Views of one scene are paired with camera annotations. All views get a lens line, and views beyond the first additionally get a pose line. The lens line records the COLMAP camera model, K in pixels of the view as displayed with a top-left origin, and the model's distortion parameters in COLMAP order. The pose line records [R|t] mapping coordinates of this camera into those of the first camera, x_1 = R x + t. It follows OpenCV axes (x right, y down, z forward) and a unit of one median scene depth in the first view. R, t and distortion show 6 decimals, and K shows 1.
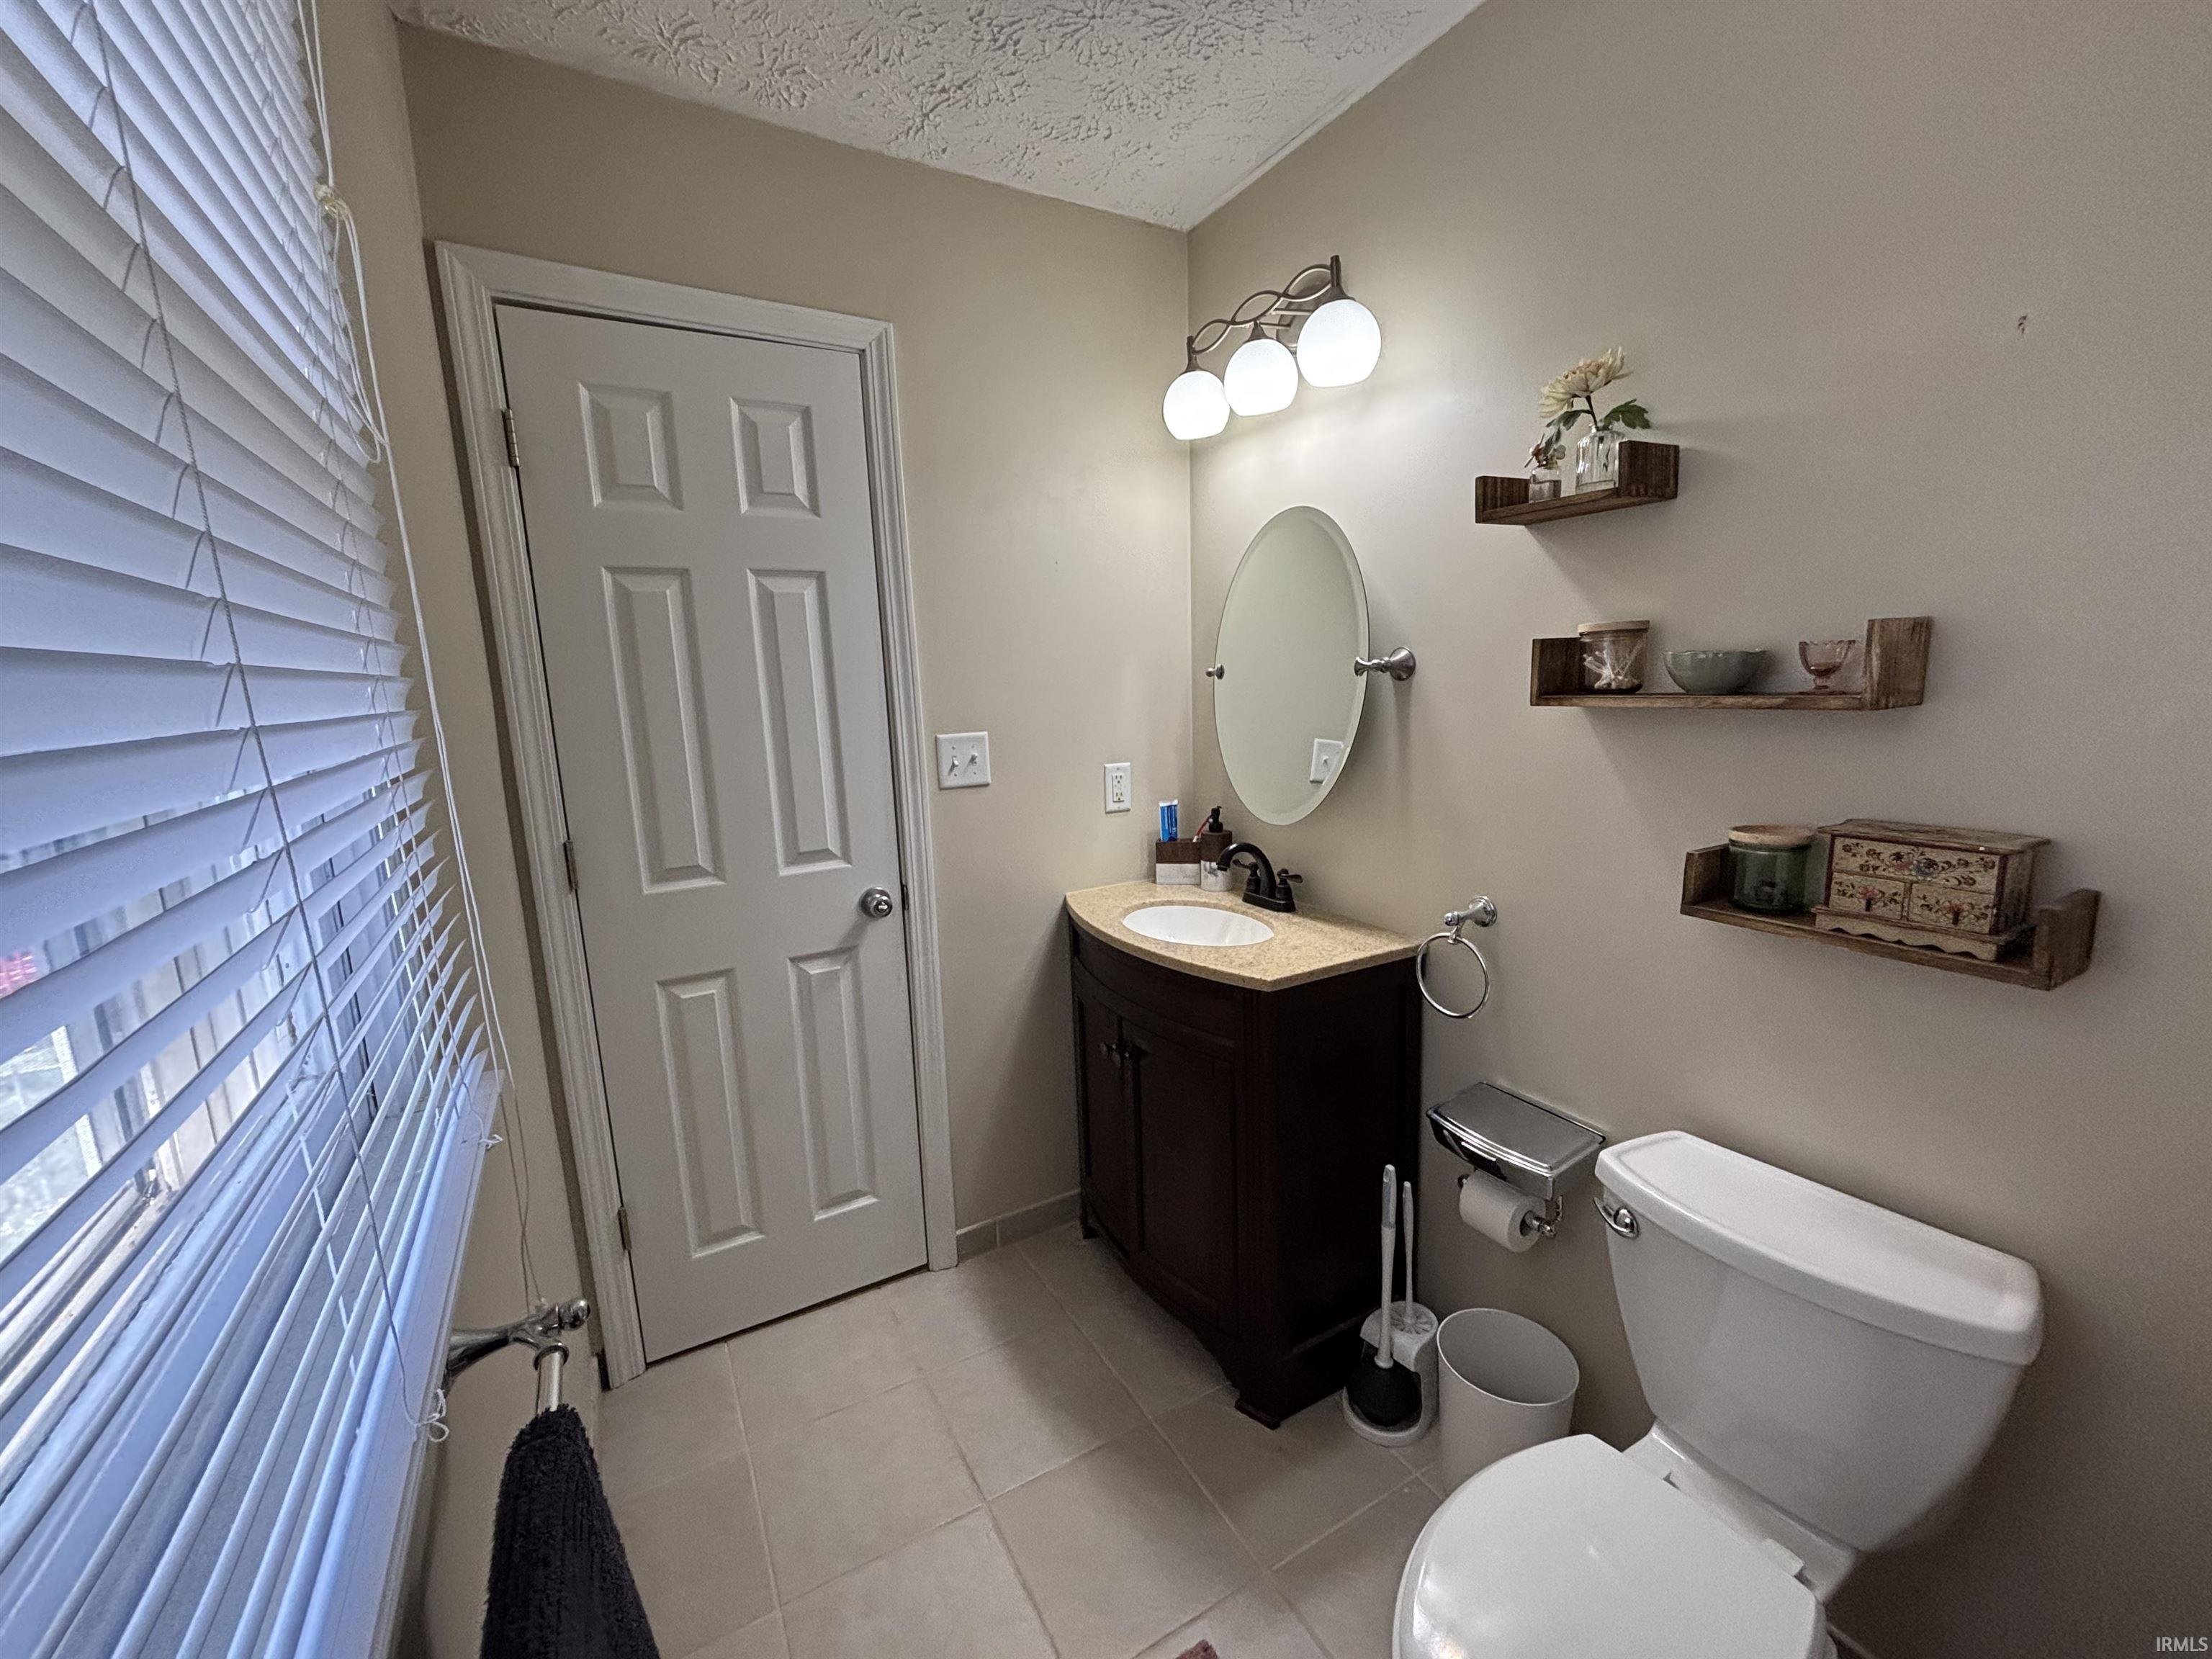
lens RADIAL K [[894.7, 0, 1106.2], [0, 894.7, 839.0], [0, 0, 1]] dist [-0.001244, 0.000258]
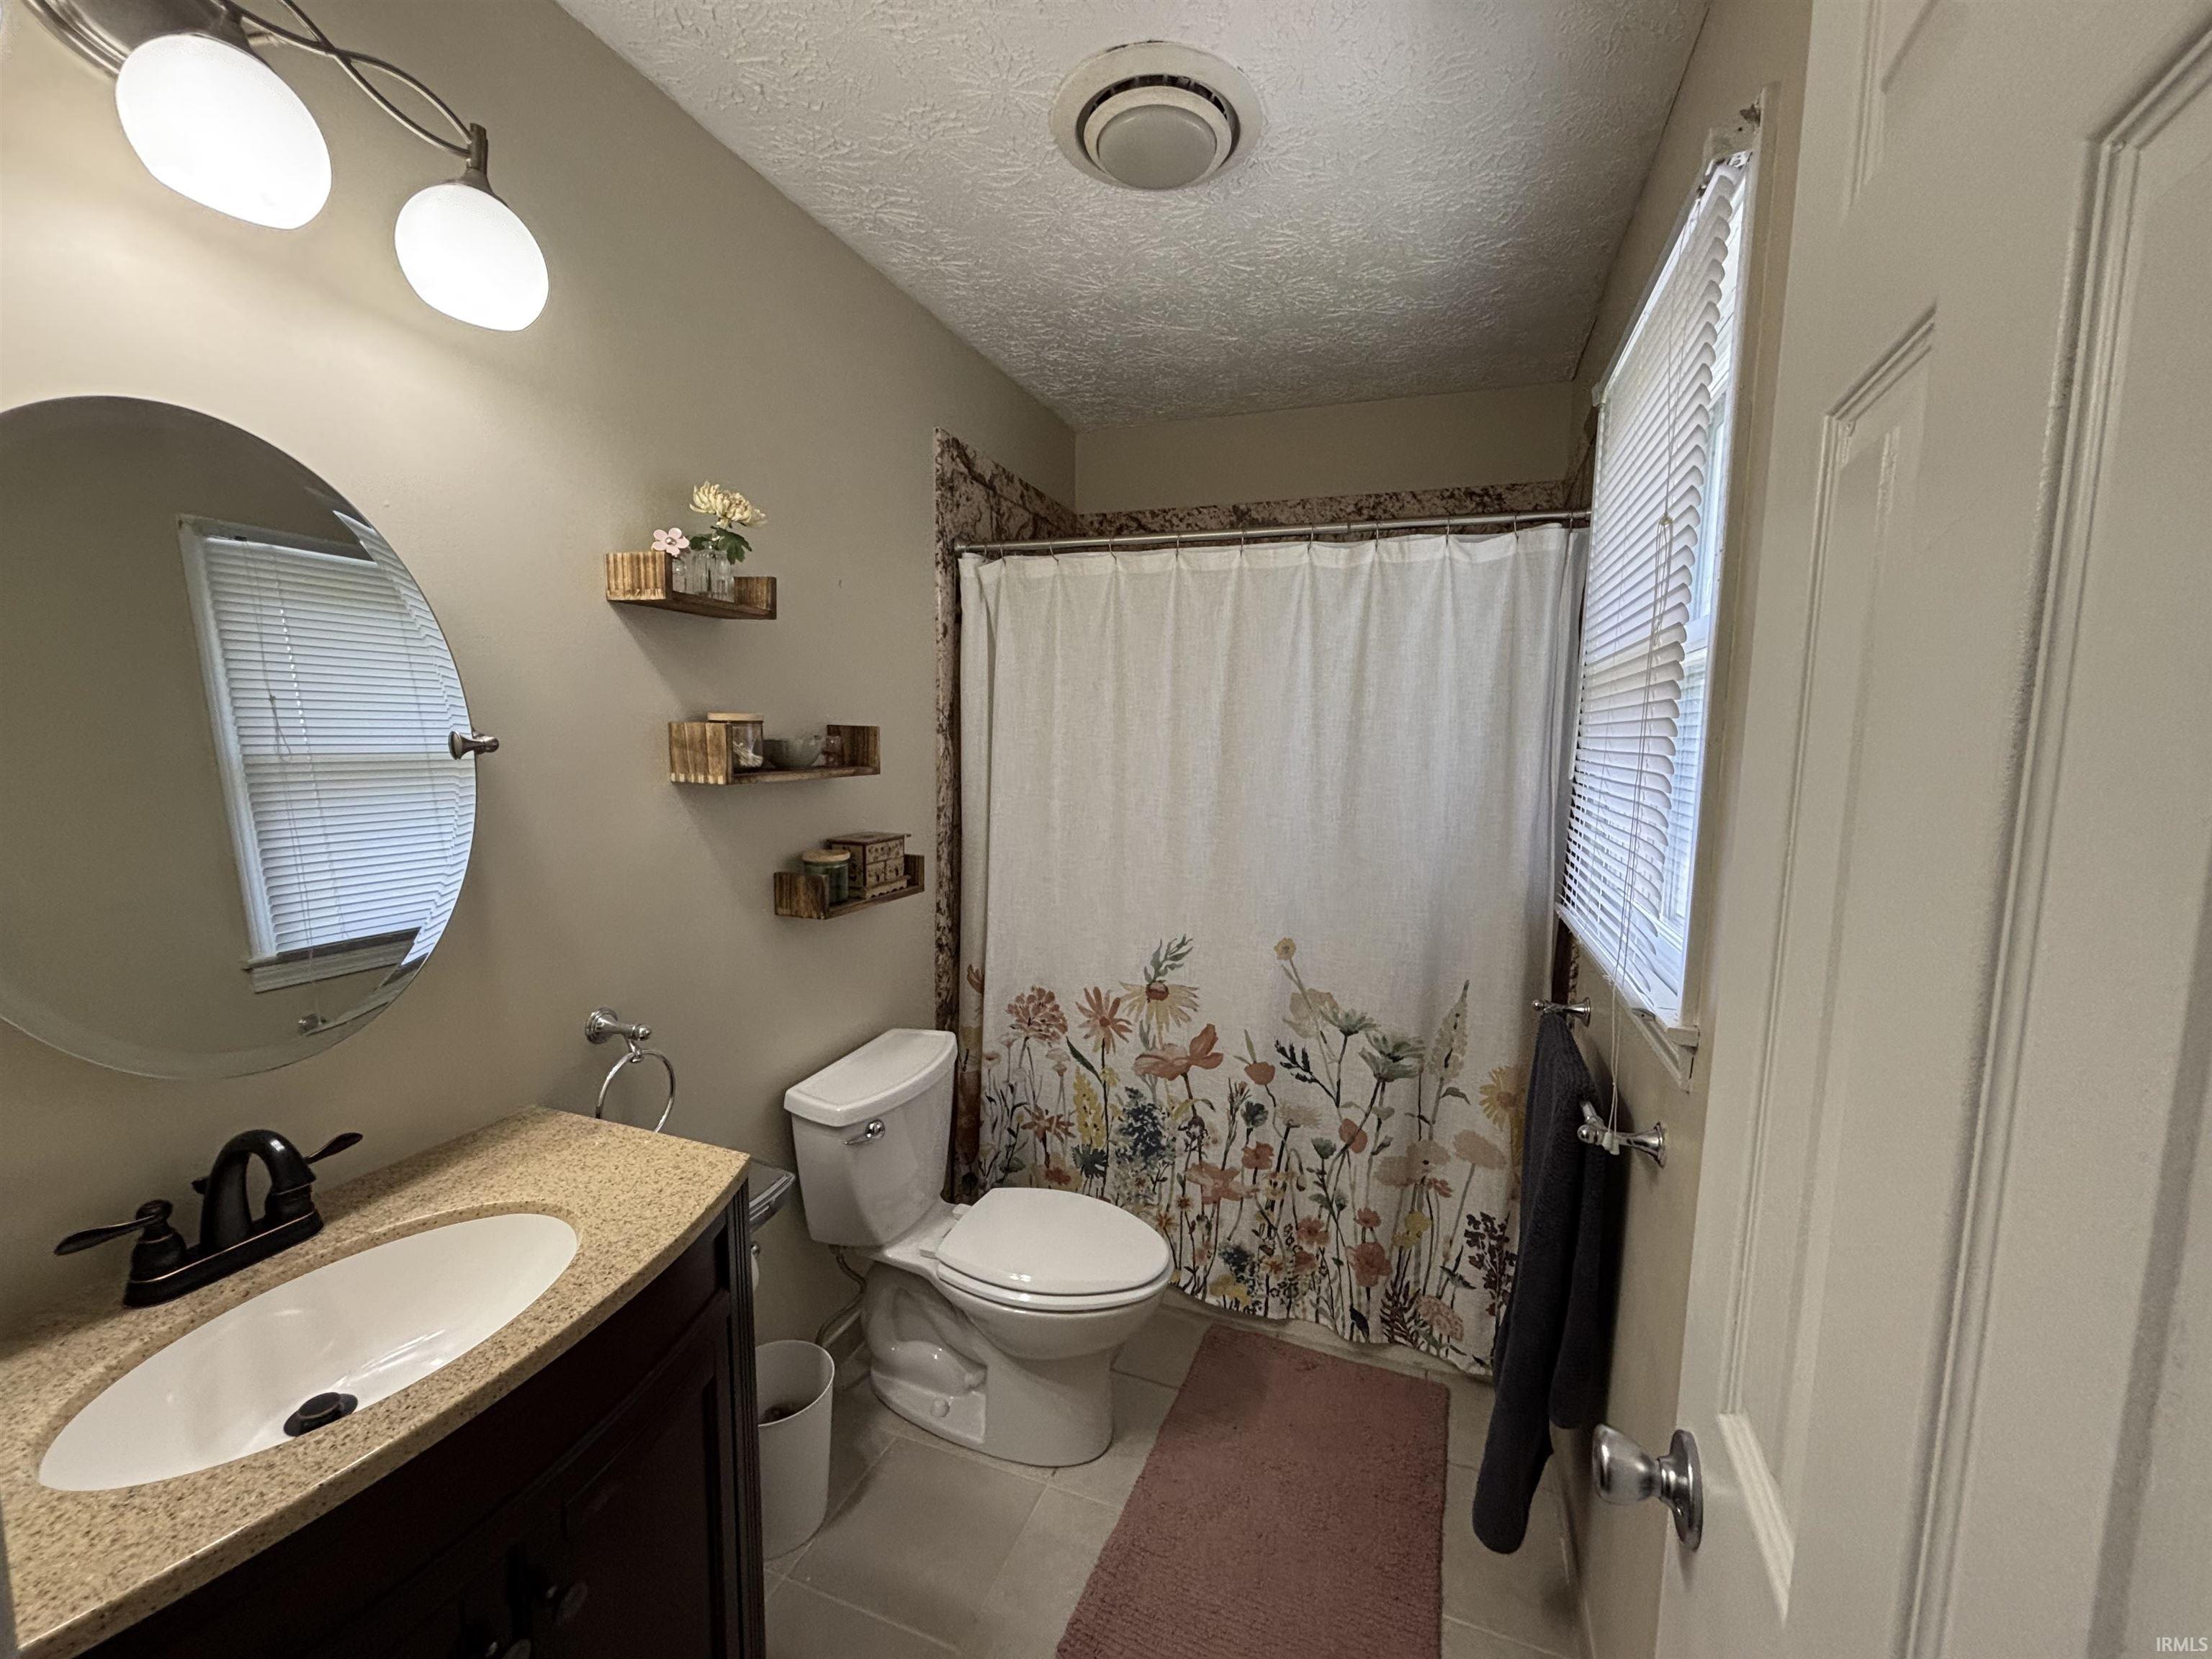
lens RADIAL K [[894.7, 0, 1103.1], [0, 894.7, 827.3], [0, 0, 1]] dist [-0.001244, 0.000258]
pose [[-0.641257, -0.055366, 0.765327, -0.870099], [0.147794, 0.969806, 0.193993, -0.322673], [-0.752959, 0.237510, -0.613712, 1.781389]]
